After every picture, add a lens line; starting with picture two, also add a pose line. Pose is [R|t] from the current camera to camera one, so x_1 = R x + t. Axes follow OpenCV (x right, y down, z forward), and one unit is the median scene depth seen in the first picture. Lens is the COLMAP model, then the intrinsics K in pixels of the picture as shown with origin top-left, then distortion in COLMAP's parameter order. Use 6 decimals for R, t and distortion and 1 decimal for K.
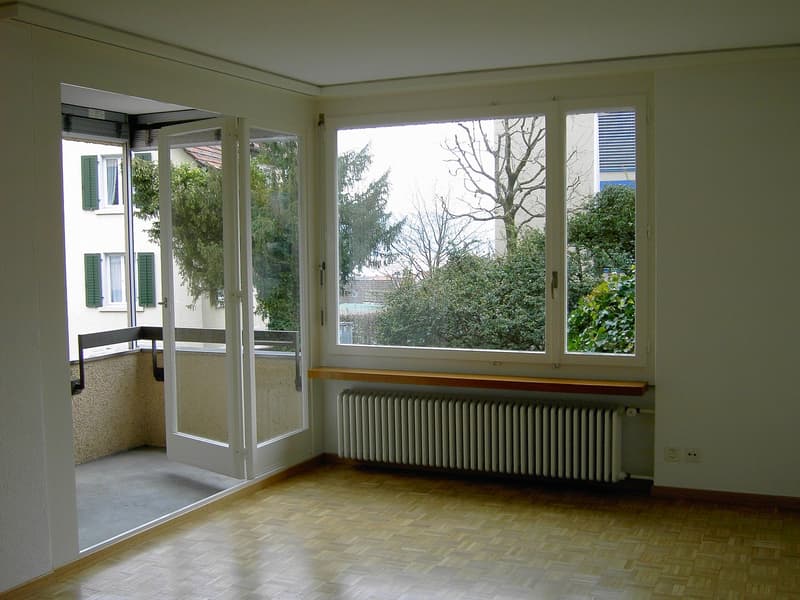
lens RADIAL K [[901.1, 0, 400.0], [0, 901.1, 300.0], [0, 0, 1]] dist [-0.128884, 0.037795]
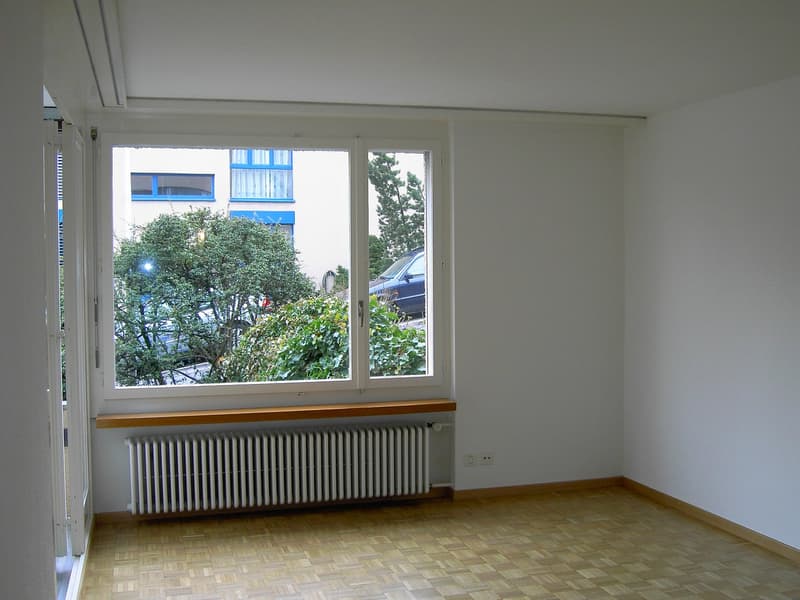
lens RADIAL K [[901.1, 0, 400.0], [0, 901.1, 300.0], [0, 0, 1]] dist [-0.128884, 0.037795]
pose [[0.765473, -0.016499, 0.643256, -0.503118], [0.038090, 0.999080, -0.019701, -0.011038], [-0.642340, 0.039583, 0.765397, 0.178334]]
